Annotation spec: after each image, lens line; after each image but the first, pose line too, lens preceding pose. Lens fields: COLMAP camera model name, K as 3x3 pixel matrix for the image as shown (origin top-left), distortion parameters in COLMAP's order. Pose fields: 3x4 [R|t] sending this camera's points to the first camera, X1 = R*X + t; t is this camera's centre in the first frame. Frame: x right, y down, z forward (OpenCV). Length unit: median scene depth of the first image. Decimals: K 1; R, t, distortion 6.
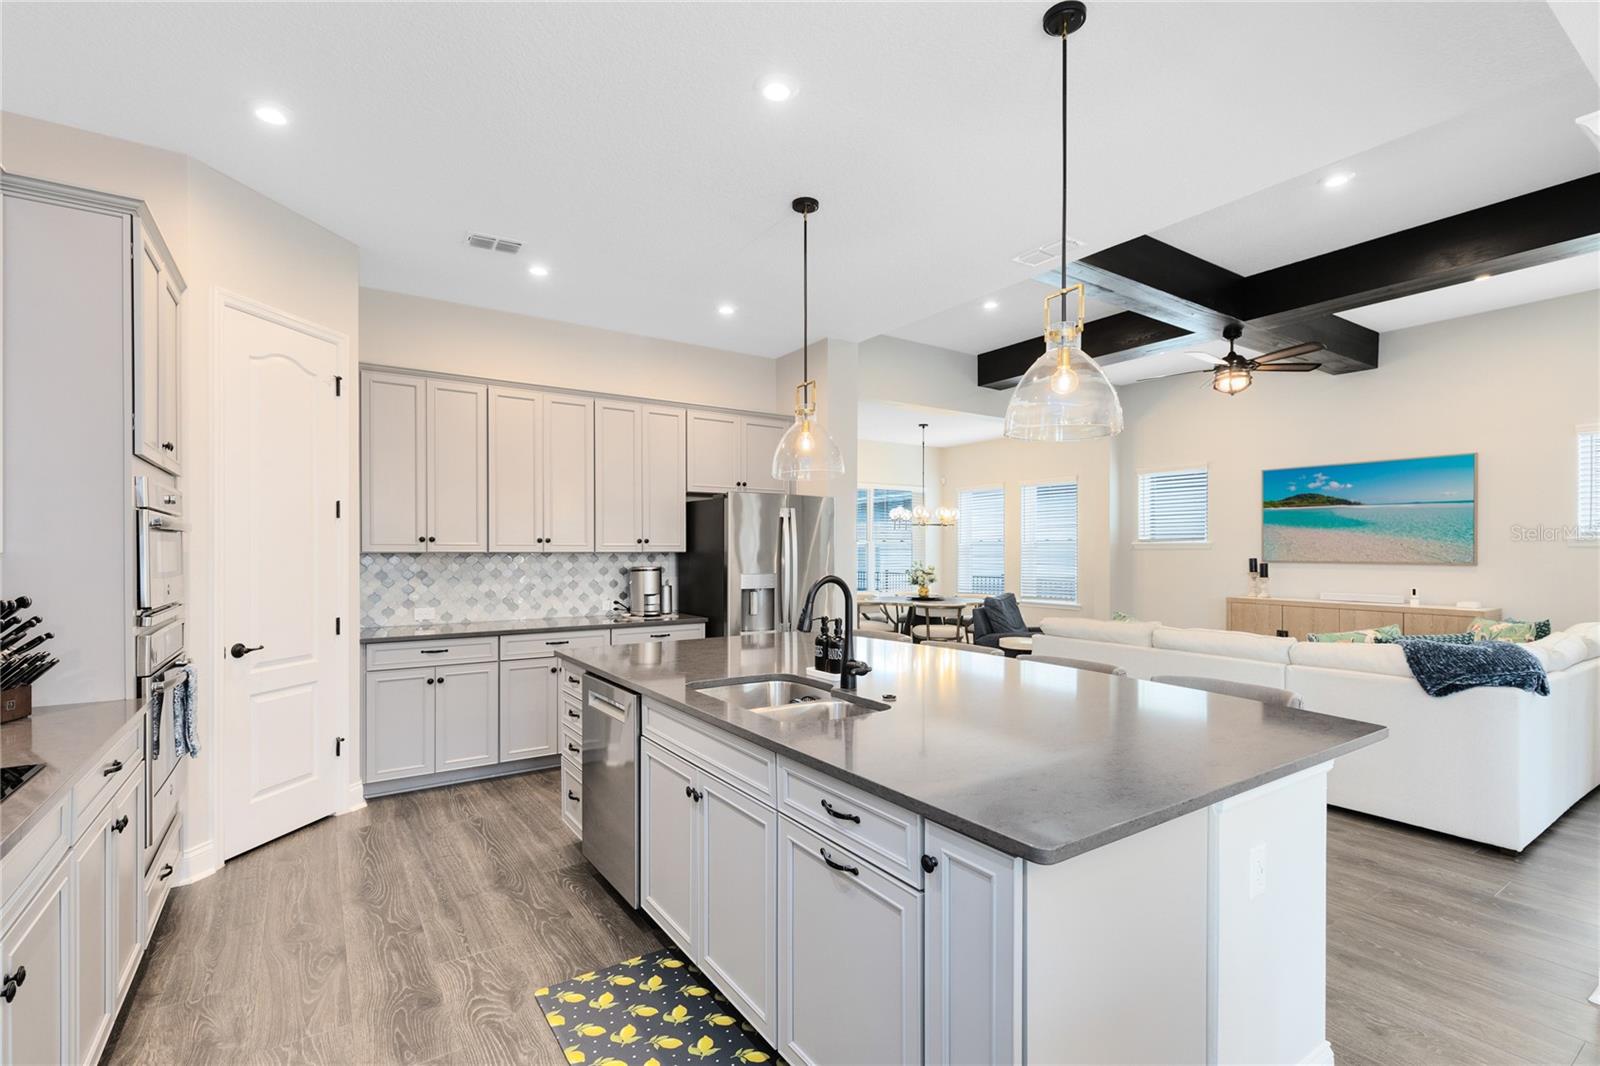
lens RADIAL K [[722.7, 0, 812.6], [0, 722.7, 550.3], [0, 0, 1]] dist [-0.001263, -0.001450]
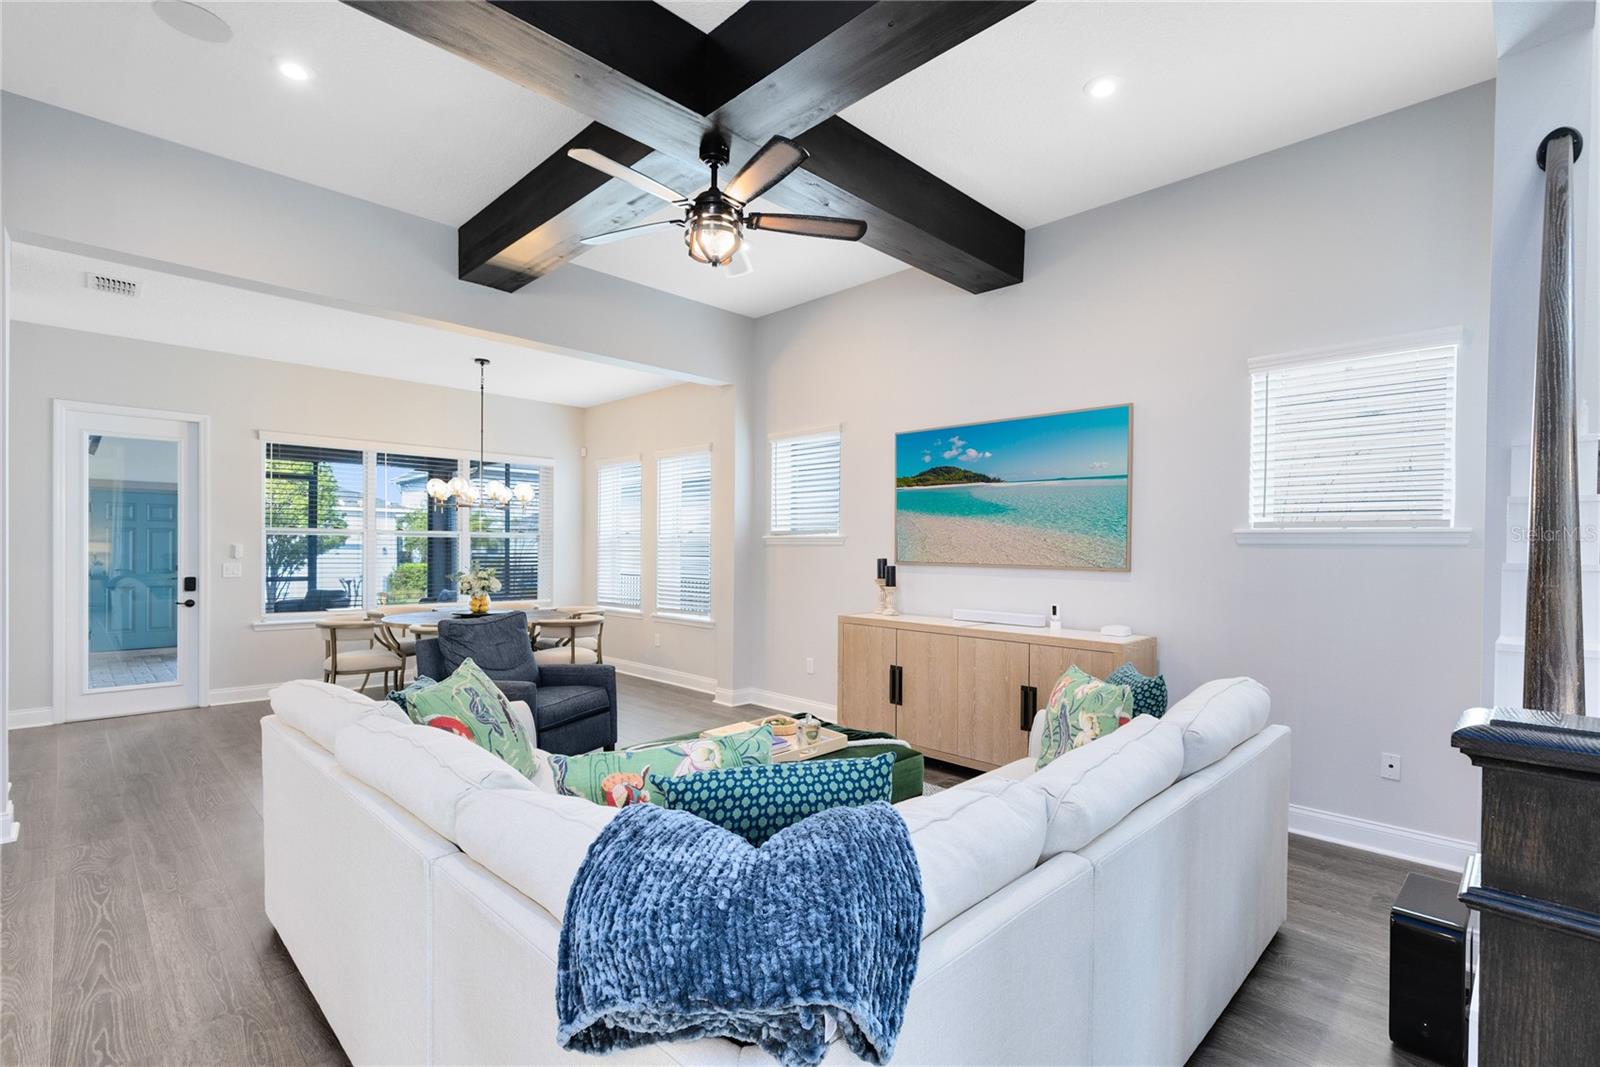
lens RADIAL K [[722.7, 0, 830.1], [0, 722.7, 554.3], [0, 0, 1]] dist [-0.001263, -0.001450]
pose [[0.977221, 0.004476, 0.212177, 0.445869], [-0.006901, 0.999919, 0.010689, -0.000565], [-0.212112, -0.011910, 0.977173, 0.354901]]
